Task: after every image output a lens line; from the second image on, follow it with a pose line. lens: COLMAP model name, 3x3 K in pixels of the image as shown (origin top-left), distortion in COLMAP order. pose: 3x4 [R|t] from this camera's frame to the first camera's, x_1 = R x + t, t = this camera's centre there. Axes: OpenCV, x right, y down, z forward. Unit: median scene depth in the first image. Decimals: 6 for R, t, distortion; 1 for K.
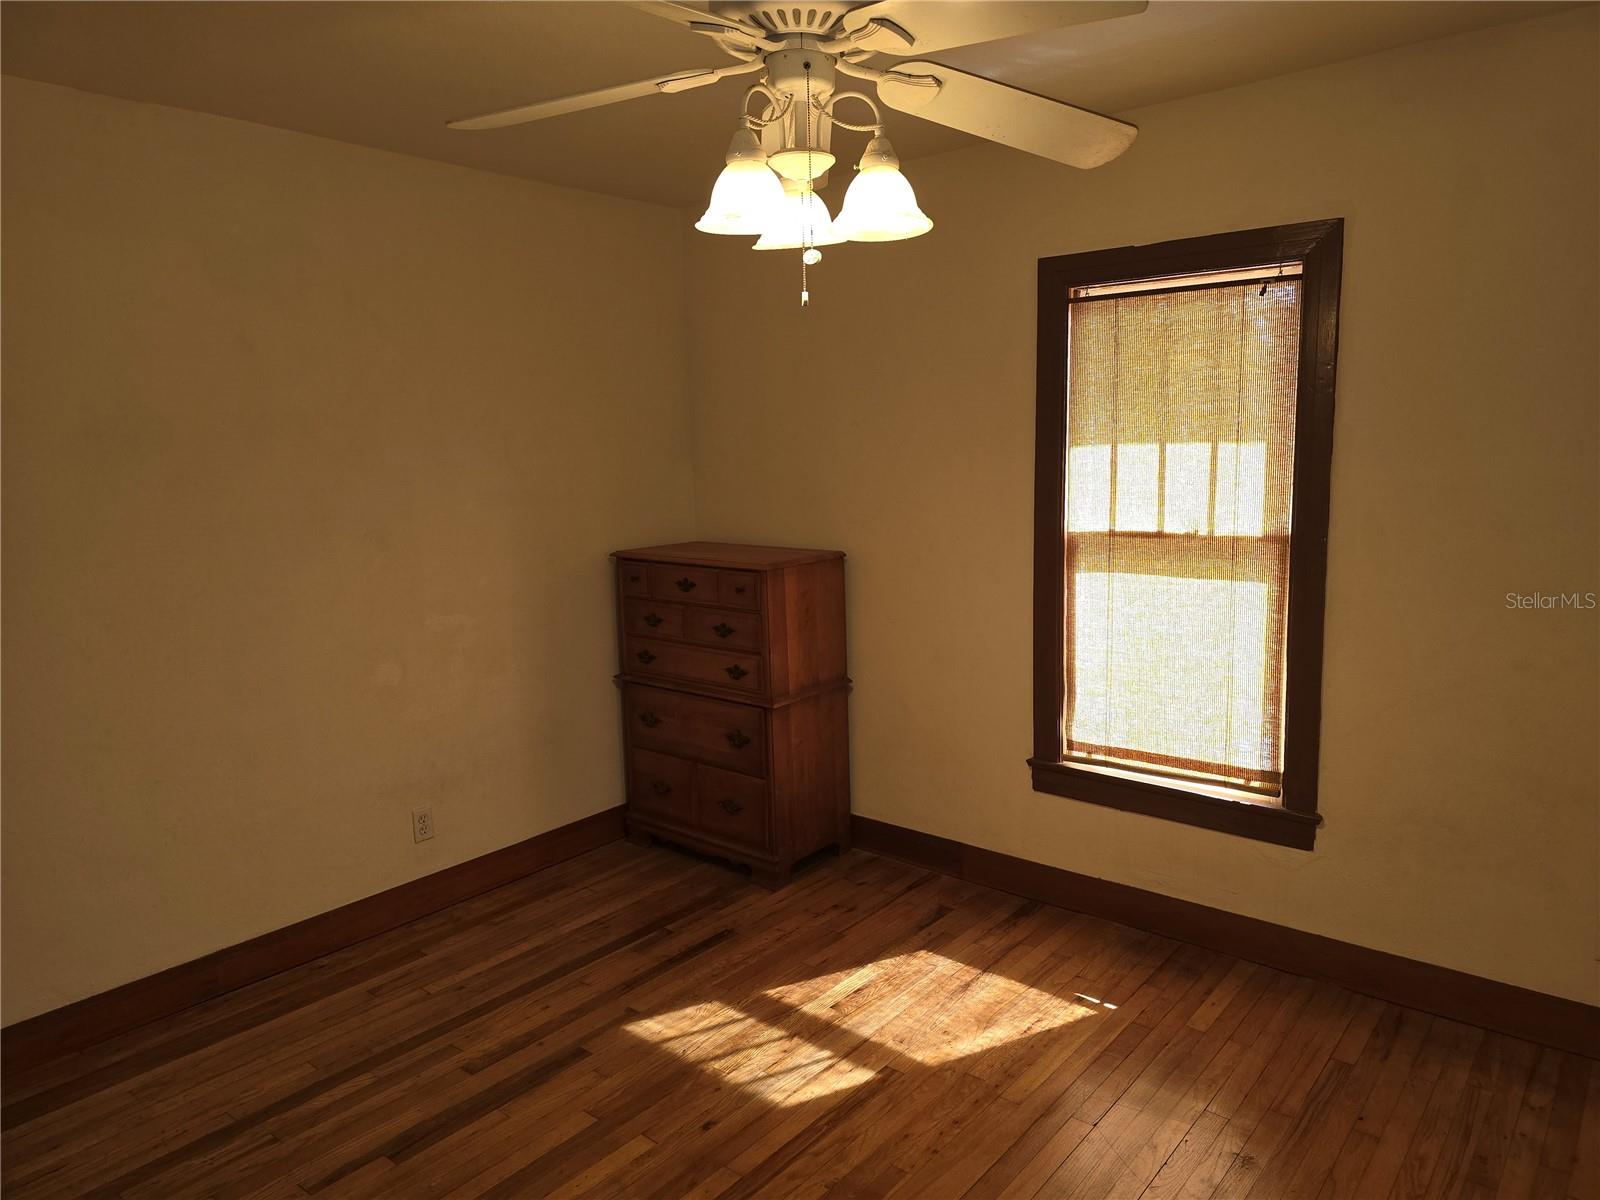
lens RADIAL K [[1072.4, 0, 800.0], [0, 1072.4, 588.7], [0, 0, 1]] dist [0.002321, -0.023022]
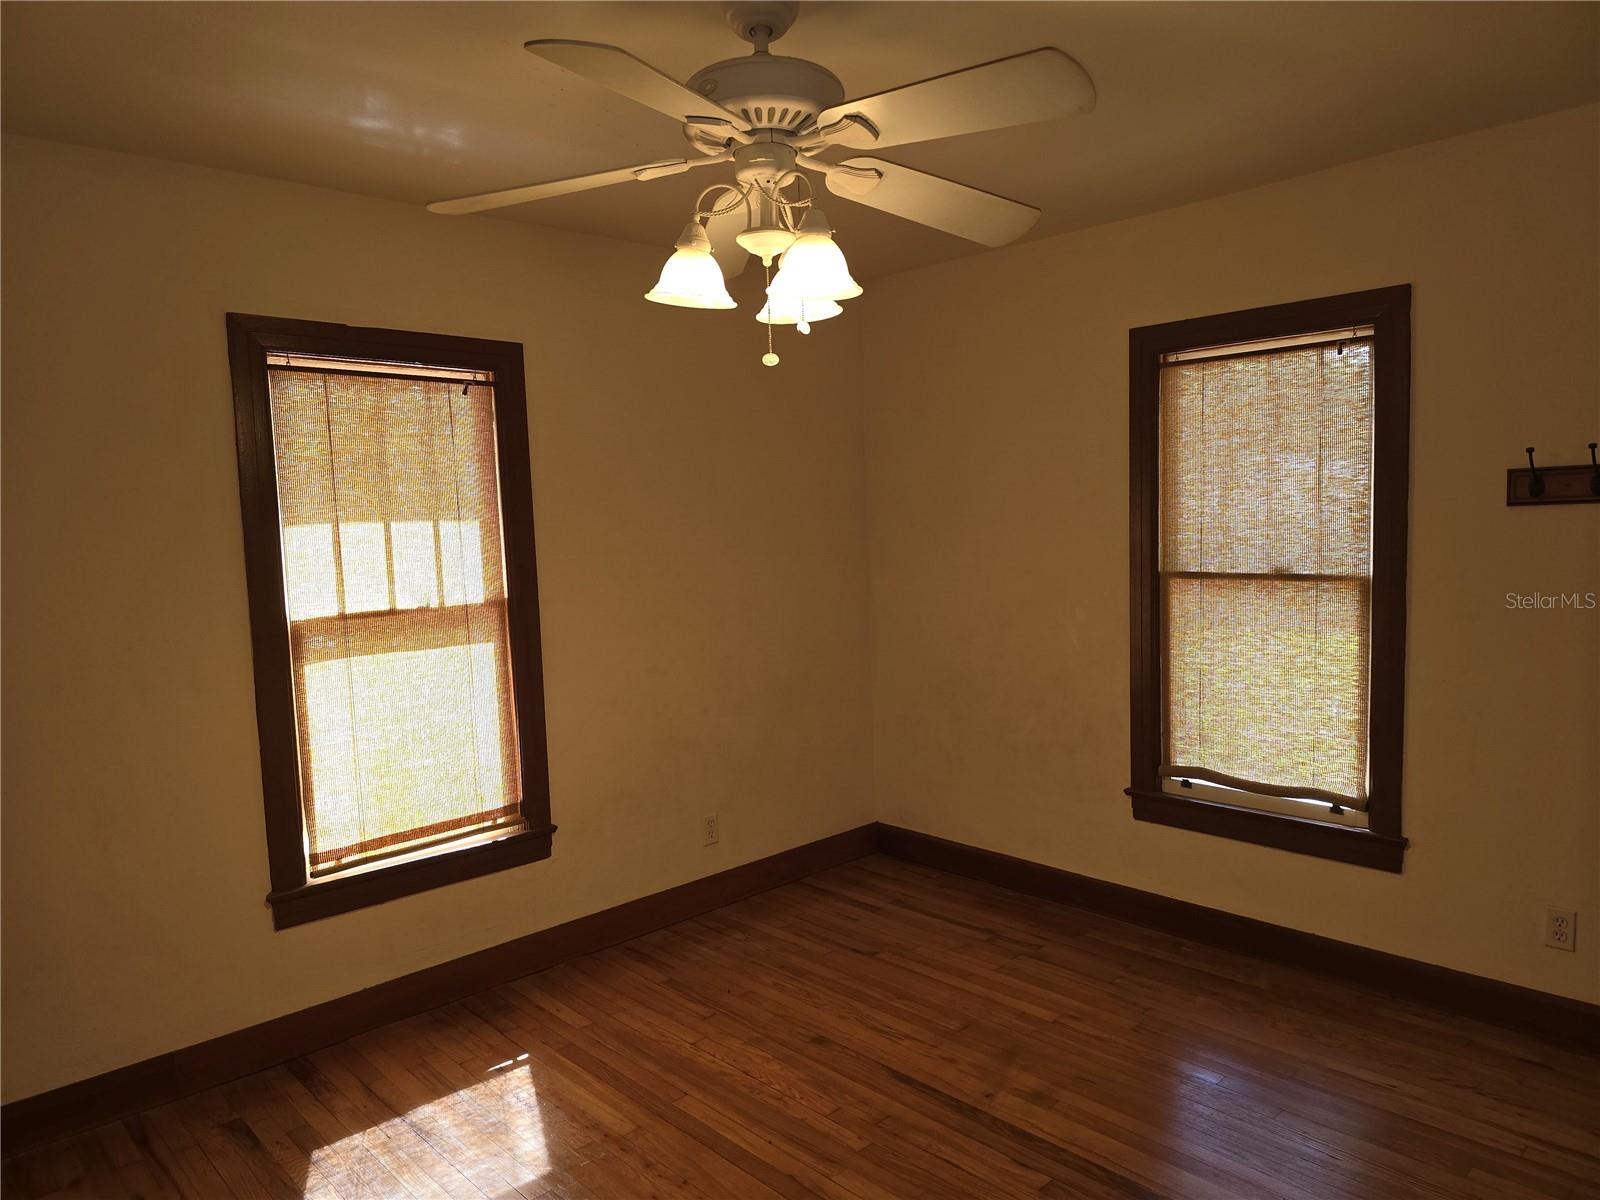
lens RADIAL K [[1072.4, 0, 802.0], [0, 1072.4, 607.2], [0, 0, 1]] dist [0.002321, -0.023022]
pose [[0.083962, -0.051594, 0.995132, -0.642176], [0.170573, 0.984663, 0.036659, -0.026104], [-0.981761, 0.166665, 0.091475, 0.530087]]
